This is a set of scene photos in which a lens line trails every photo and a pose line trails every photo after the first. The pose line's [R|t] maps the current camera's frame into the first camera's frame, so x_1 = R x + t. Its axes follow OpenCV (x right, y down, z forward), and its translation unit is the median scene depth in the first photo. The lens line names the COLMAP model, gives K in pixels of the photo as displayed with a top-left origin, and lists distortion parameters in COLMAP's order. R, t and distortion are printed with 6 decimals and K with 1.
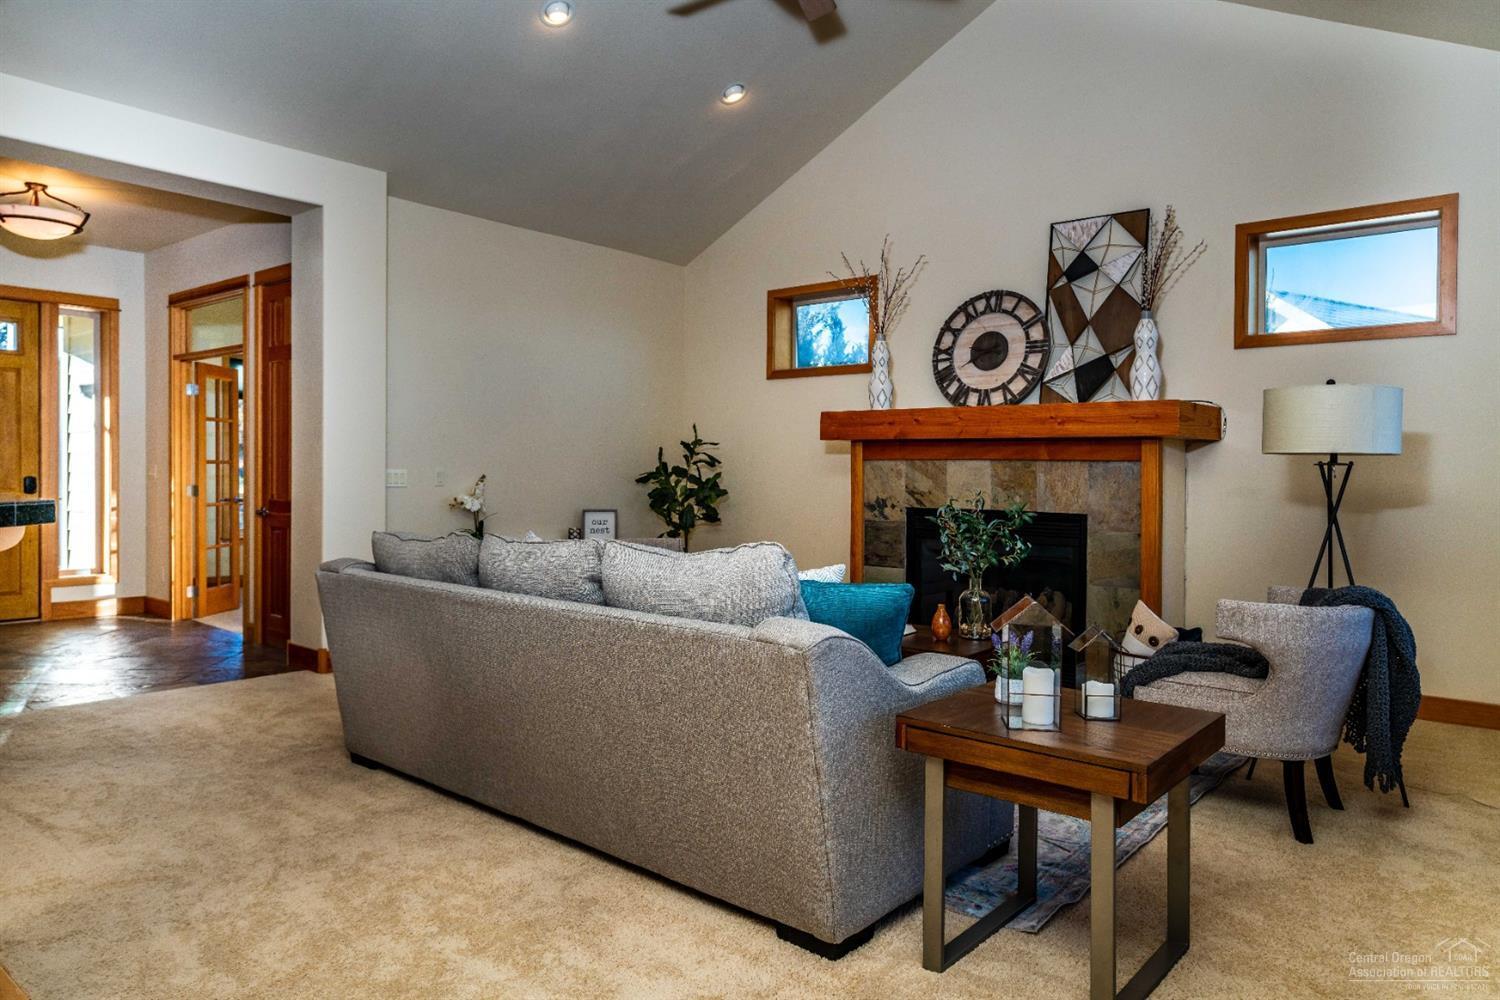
lens RADIAL K [[994.8, 0, 749.5], [0, 994.8, 495.8], [0, 0, 1]] dist [0.002958, 0.000271]
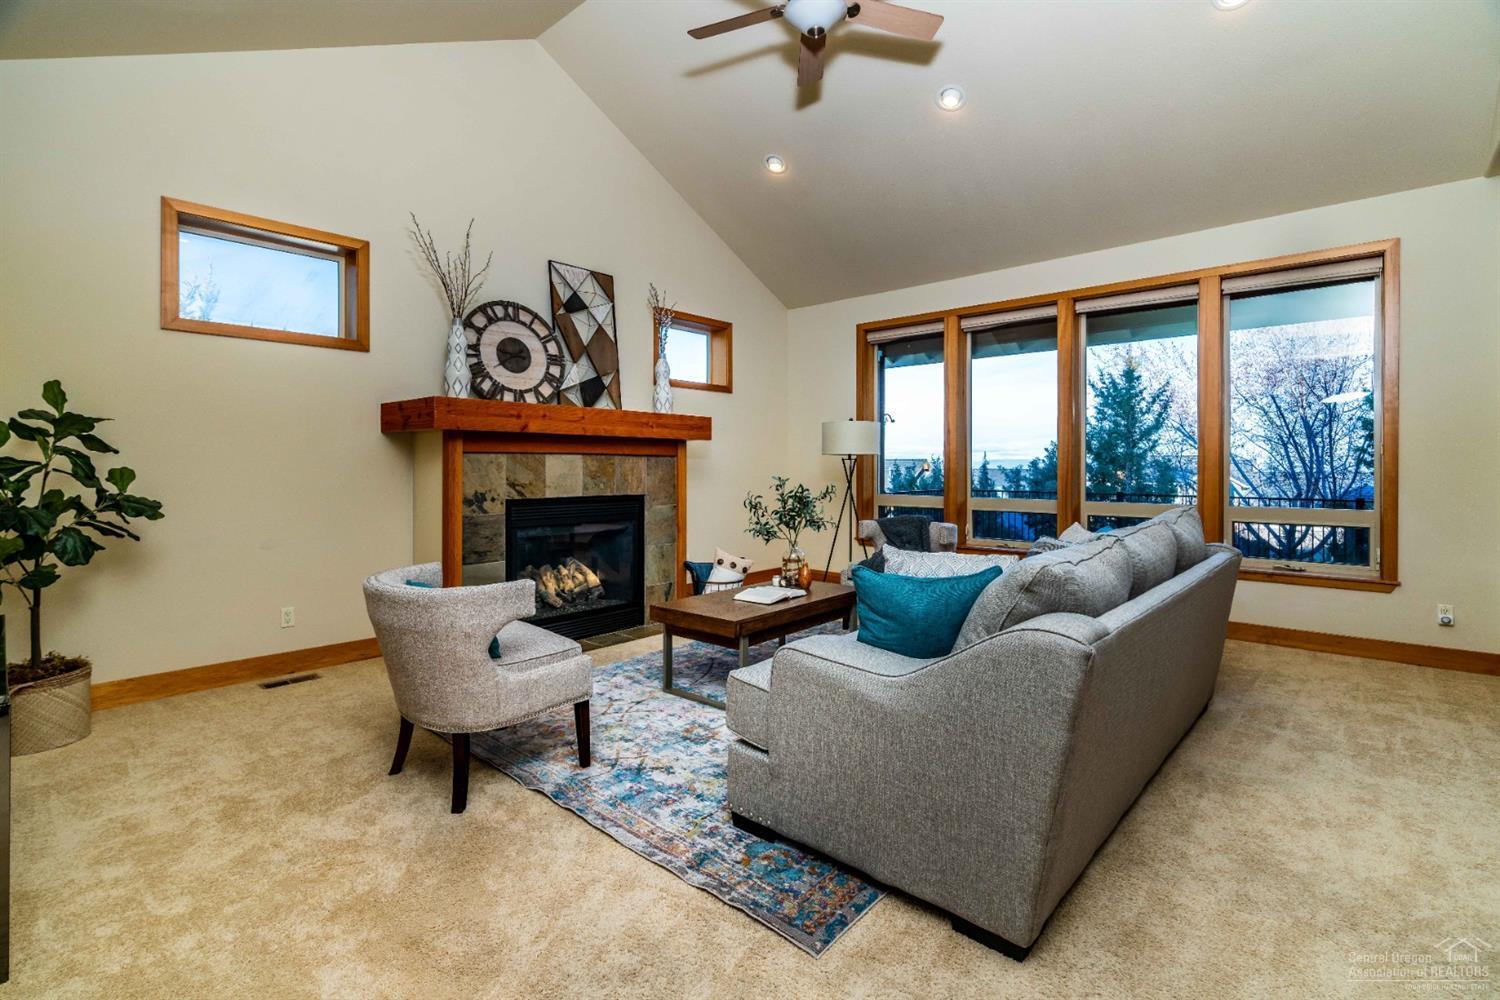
lens RADIAL K [[689.1, 0, 752.2], [0, 689.1, 461.0], [0, 0, 1]] dist [-0.002611, 0.001350]
pose [[0.028277, -0.006091, 0.999582, -0.534012], [0.022167, 0.999739, 0.005465, -0.026027], [-0.999354, 0.022003, 0.028404, 0.728767]]
